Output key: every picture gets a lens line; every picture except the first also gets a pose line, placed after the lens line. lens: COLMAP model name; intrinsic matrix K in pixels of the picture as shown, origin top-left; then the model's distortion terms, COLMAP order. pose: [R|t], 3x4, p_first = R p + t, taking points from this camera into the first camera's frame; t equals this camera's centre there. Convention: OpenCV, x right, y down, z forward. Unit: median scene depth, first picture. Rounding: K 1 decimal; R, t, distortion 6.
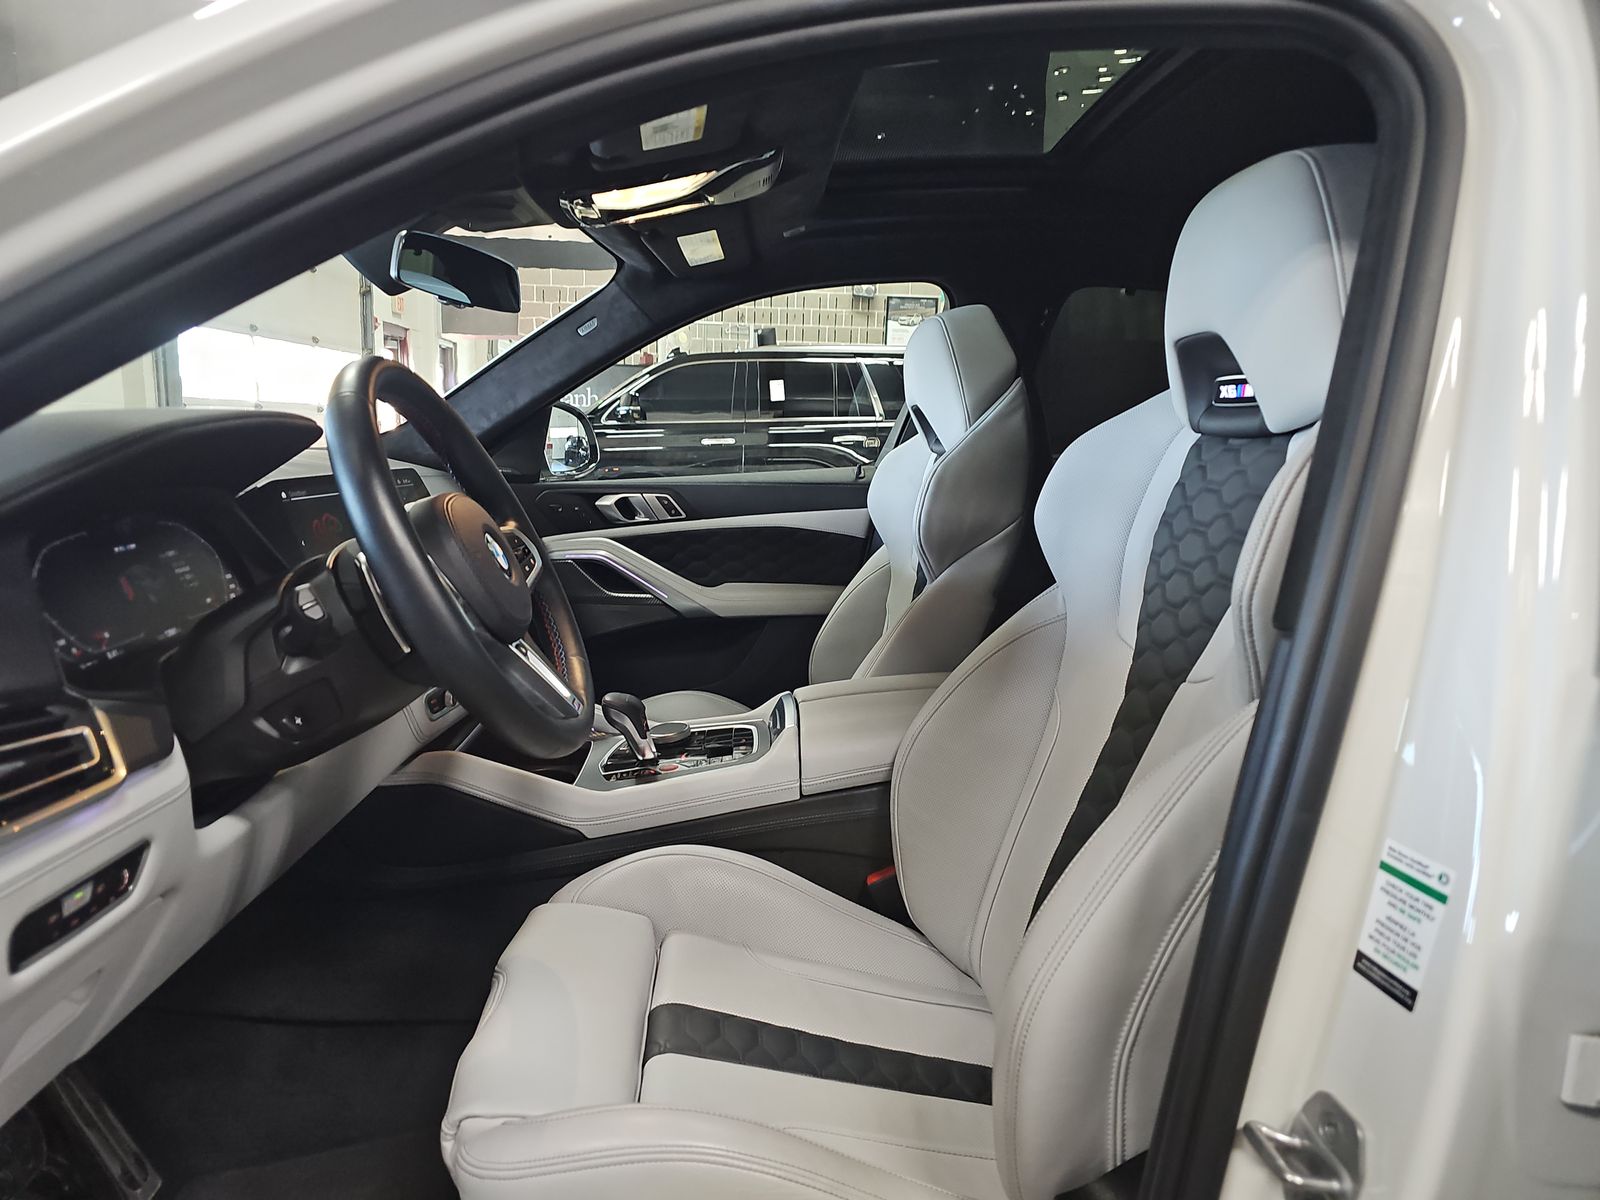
lens RADIAL K [[1051.2, 0, 802.8], [0, 1051.2, 611.6], [0, 0, 1]] dist [0.034216, -0.002371]
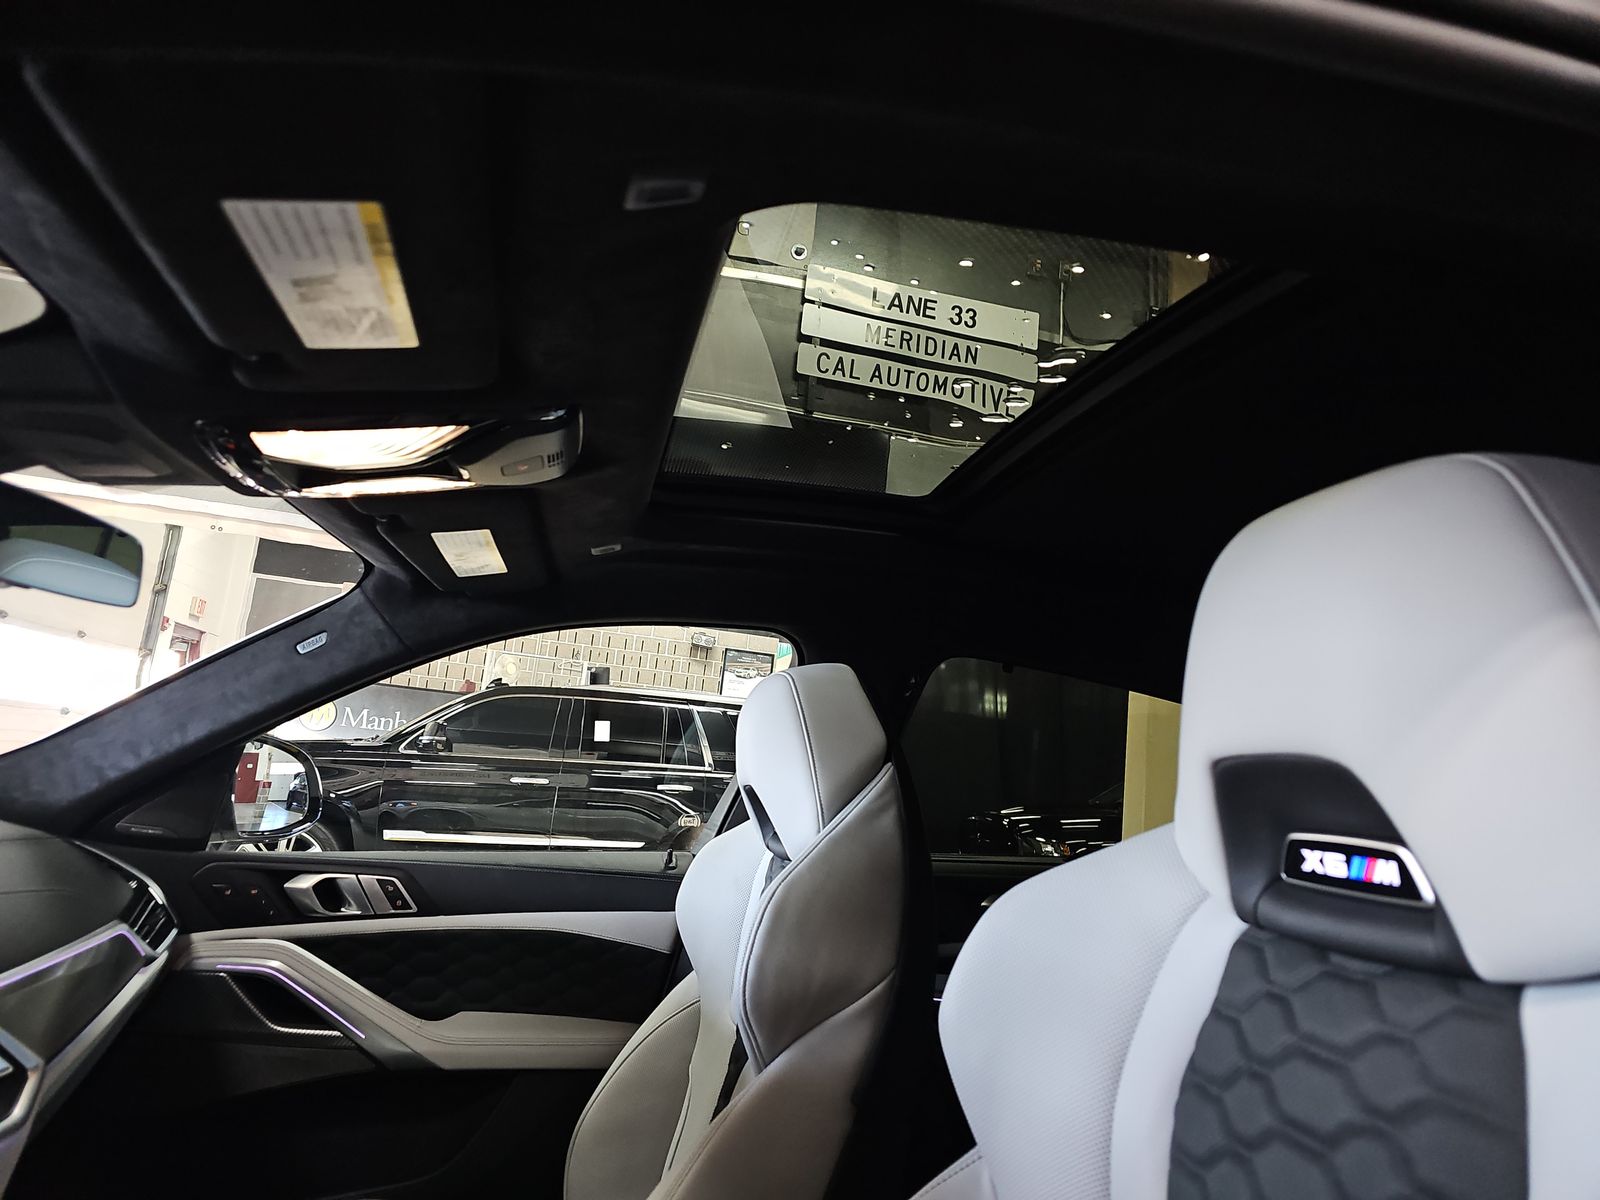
lens RADIAL K [[1051.2, 0, 802.8], [0, 1051.2, 611.6], [0, 0, 1]] dist [0.034216, -0.002371]
pose [[0.984060, 0.103104, 0.144899, 0.020658], [-0.051294, 0.944713, -0.323861, -0.063484], [-0.170279, 0.311266, 0.934943, 0.225494]]
